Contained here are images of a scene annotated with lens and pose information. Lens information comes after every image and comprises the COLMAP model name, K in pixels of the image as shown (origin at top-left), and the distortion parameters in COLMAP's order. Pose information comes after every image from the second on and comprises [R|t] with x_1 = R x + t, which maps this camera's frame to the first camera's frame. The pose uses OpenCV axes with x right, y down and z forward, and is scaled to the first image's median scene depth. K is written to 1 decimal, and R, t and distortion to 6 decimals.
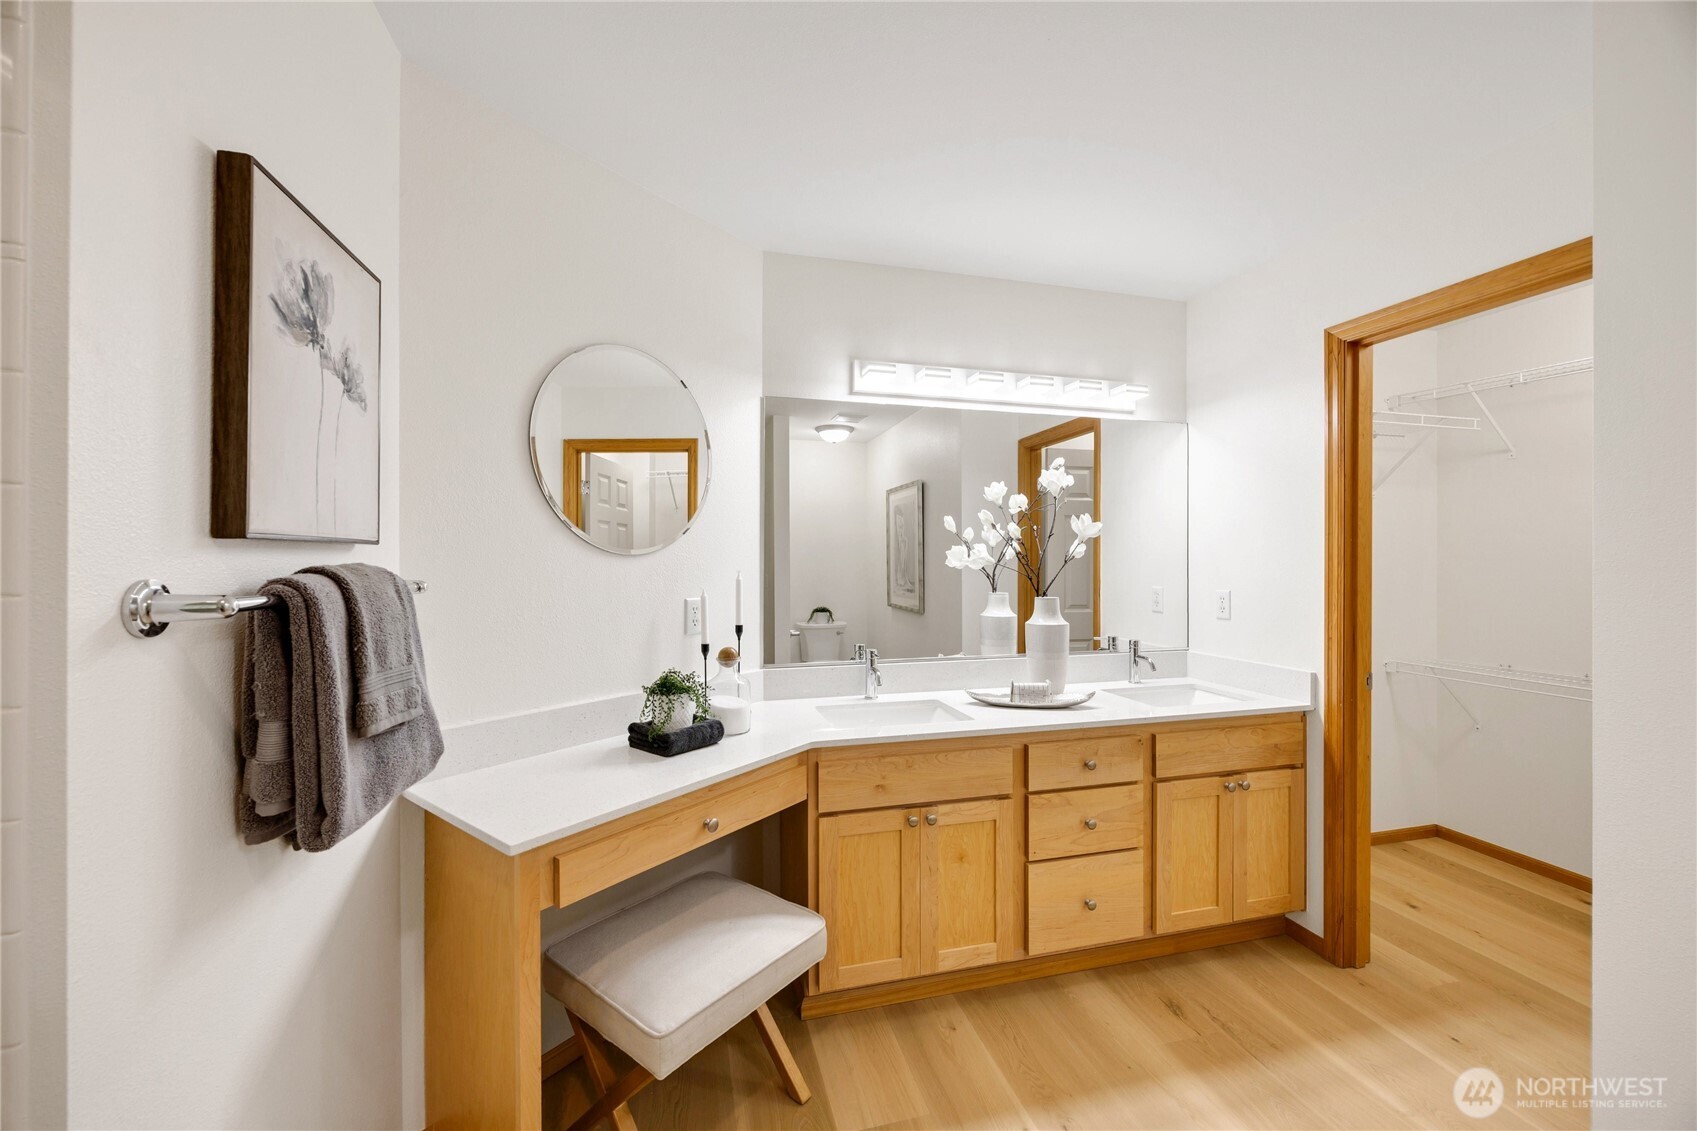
lens RADIAL K [[655.4, 0, 848.6], [0, 655.4, 563.1], [0, 0, 1]] dist [-0.001337, 0.000417]
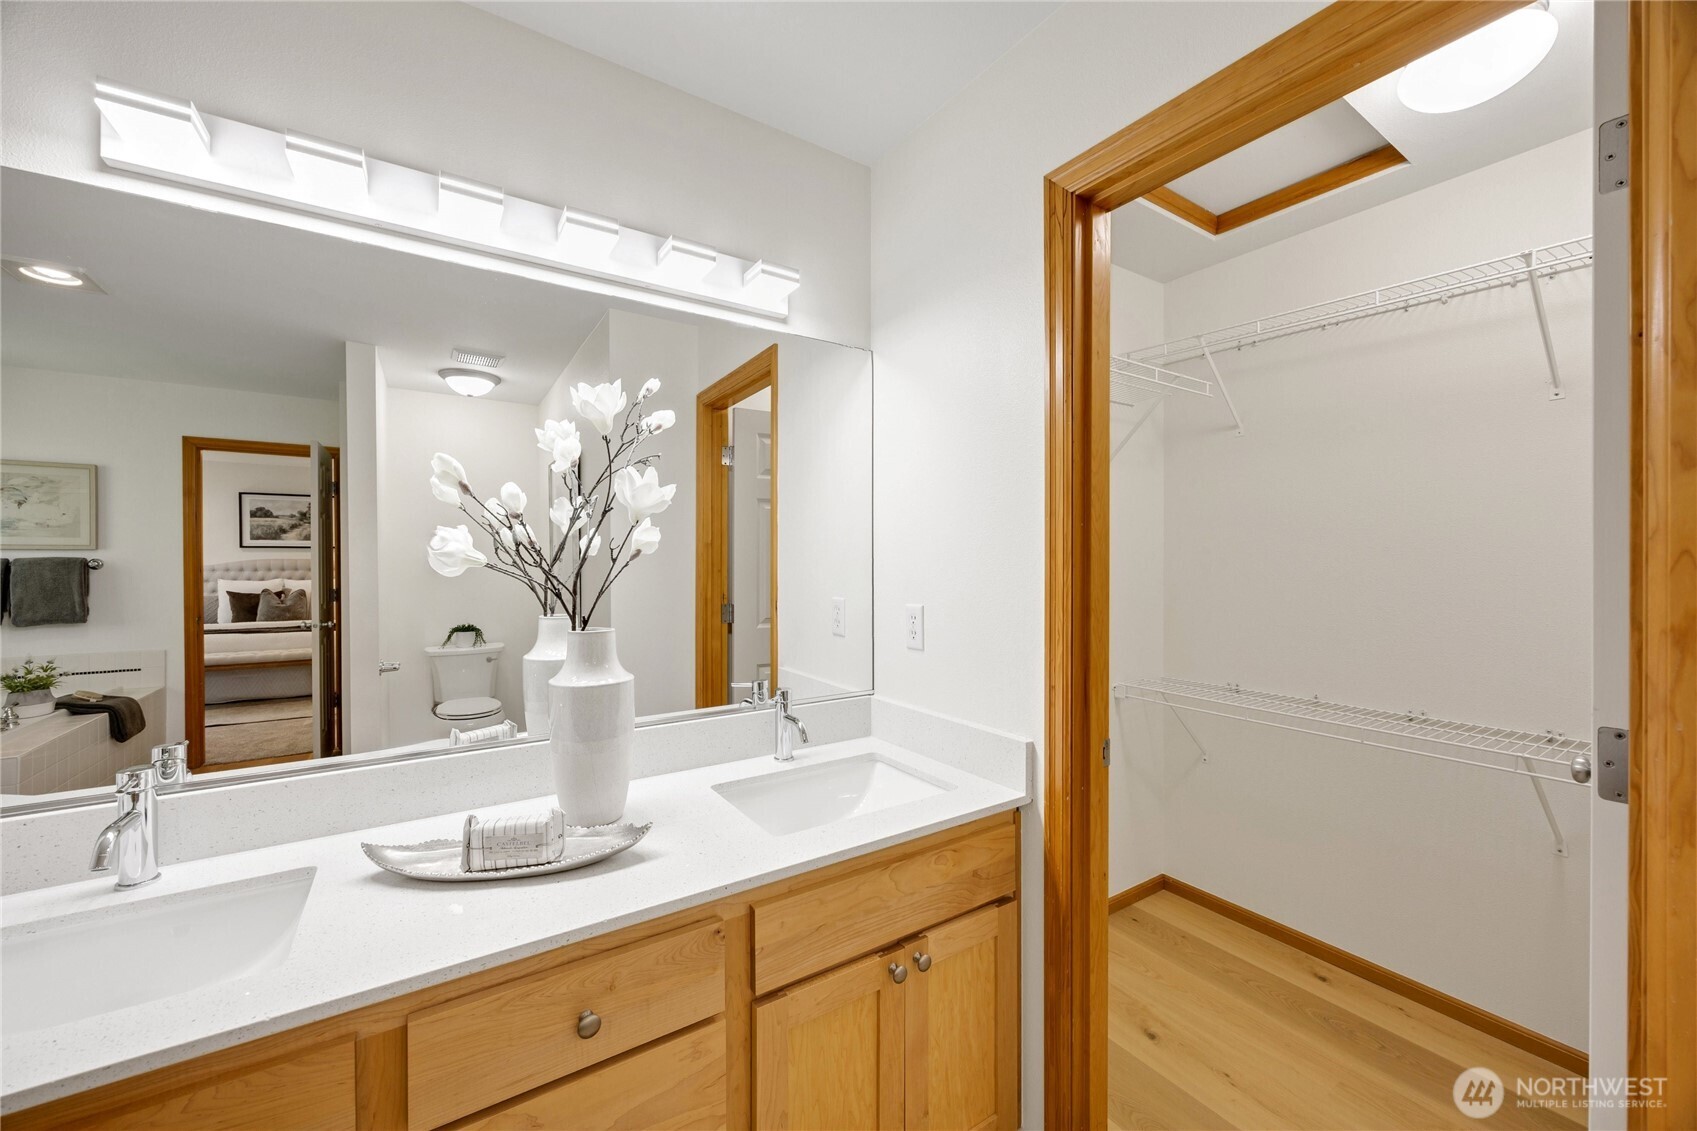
lens RADIAL K [[655.4, 0, 858.9], [0, 655.4, 565.4], [0, 0, 1]] dist [-0.001337, 0.000417]
pose [[0.943603, -0.003445, 0.331060, 0.360687], [0.002406, 0.999991, 0.003550, 0.000498], [-0.331069, -0.002553, 0.943603, 0.480902]]
